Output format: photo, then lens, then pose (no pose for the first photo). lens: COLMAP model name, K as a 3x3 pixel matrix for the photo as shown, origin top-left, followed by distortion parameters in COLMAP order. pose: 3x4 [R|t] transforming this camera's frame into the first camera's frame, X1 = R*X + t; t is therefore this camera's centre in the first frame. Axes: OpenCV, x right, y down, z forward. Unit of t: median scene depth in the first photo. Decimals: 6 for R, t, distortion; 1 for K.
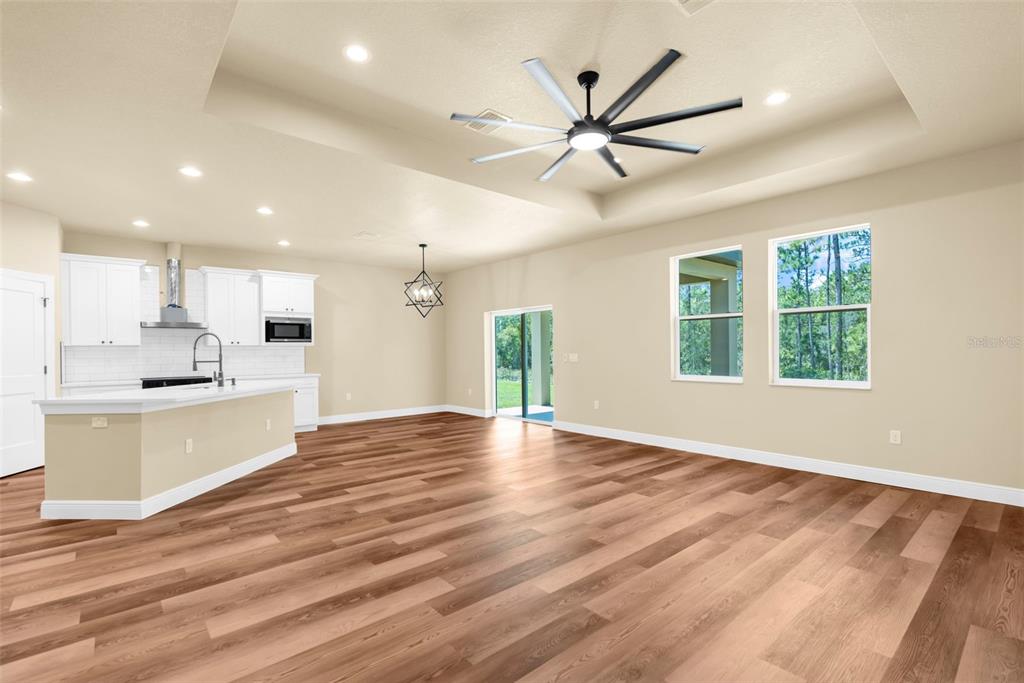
lens RADIAL K [[466.2, 0, 505.3], [0, 466.2, 351.5], [0, 0, 1]] dist [-0.001192, 0.000201]
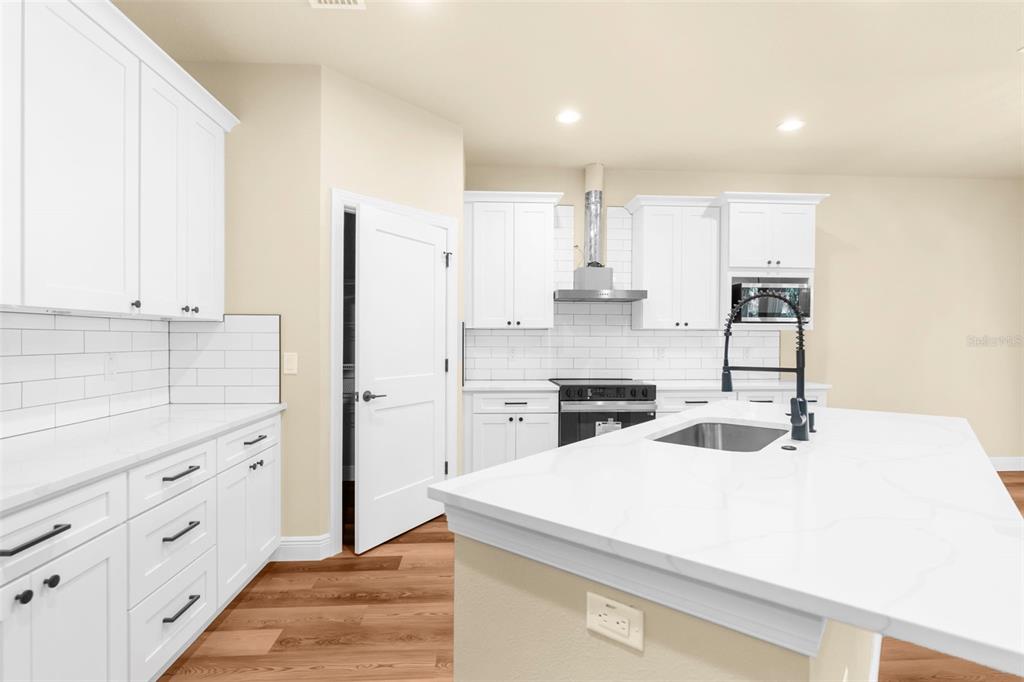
lens RADIAL K [[500.4, 0, 512.0], [0, 500.4, 341.0], [0, 0, 1]] dist [0.000315, 0.000285]
pose [[0.803384, 0.015793, -0.595251, -0.436233], [-0.012030, 0.999875, 0.010291, -0.002044], [0.595339, -0.001107, 0.803474, 0.431547]]
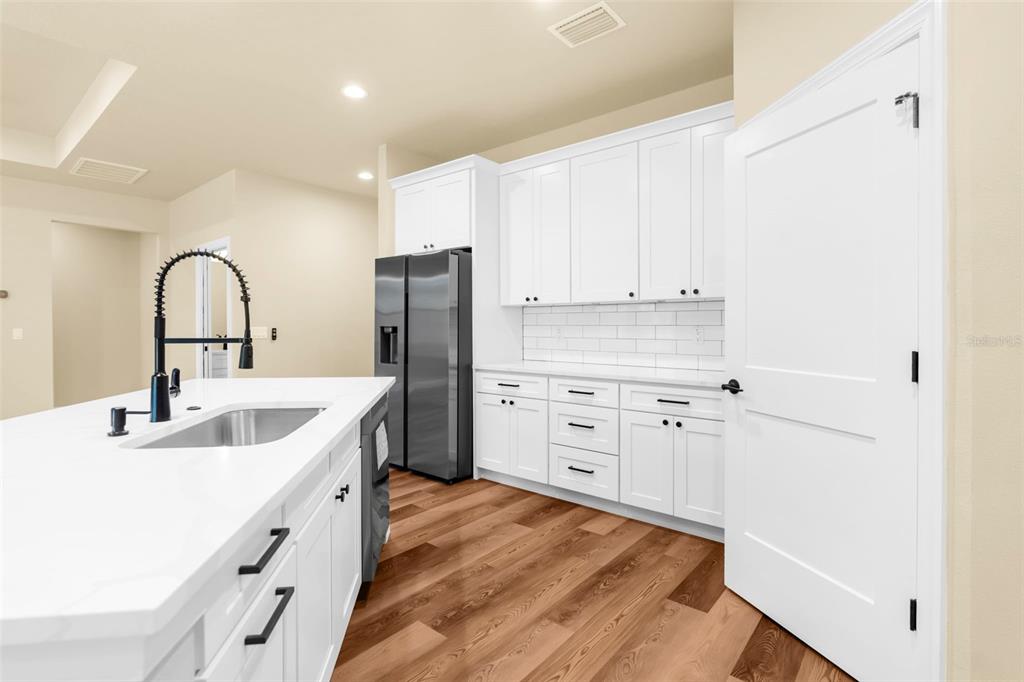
lens RADIAL K [[496.8, 0, 506.7], [0, 496.8, 328.9], [0, 0, 1]] dist [-0.001118, 0.000050]
pose [[-0.986067, 0.013124, -0.165828, -0.613716], [0.011826, 0.999891, 0.008813, 0.010451], [0.165925, 0.006729, -0.986115, 1.068047]]
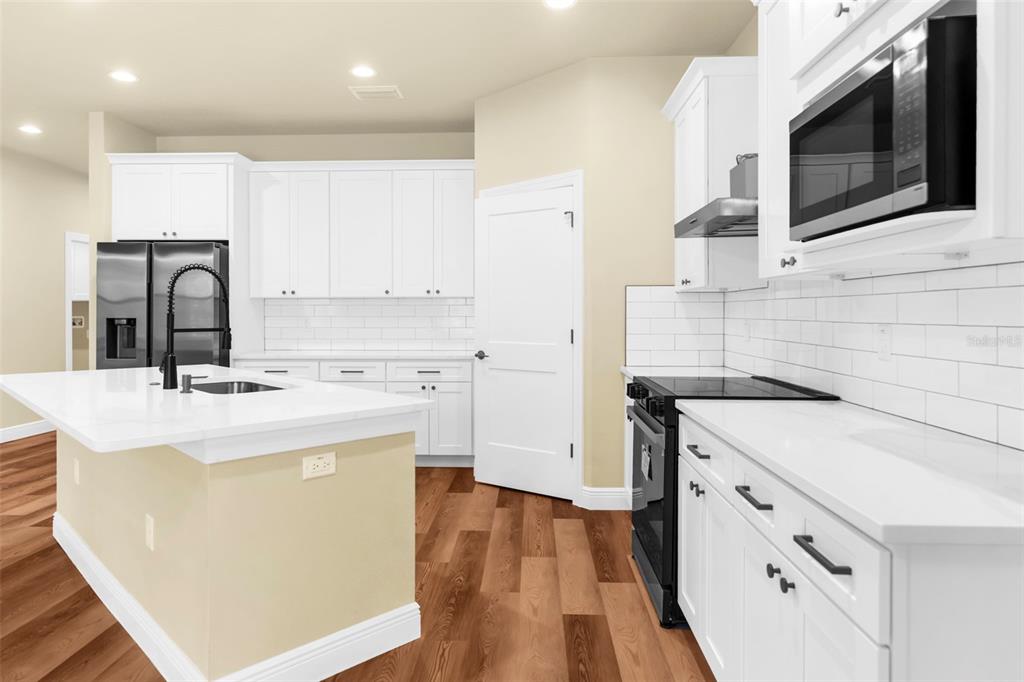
lens RADIAL K [[646.7, 0, 510.7], [0, 646.7, 316.3], [0, 0, 1]] dist [-0.002284, 0.000629]
pose [[-0.677858, 0.016249, -0.735013, -0.301034], [0.008791, 0.999863, 0.013997, 0.001817], [0.735141, 0.003026, -0.677908, 1.280246]]
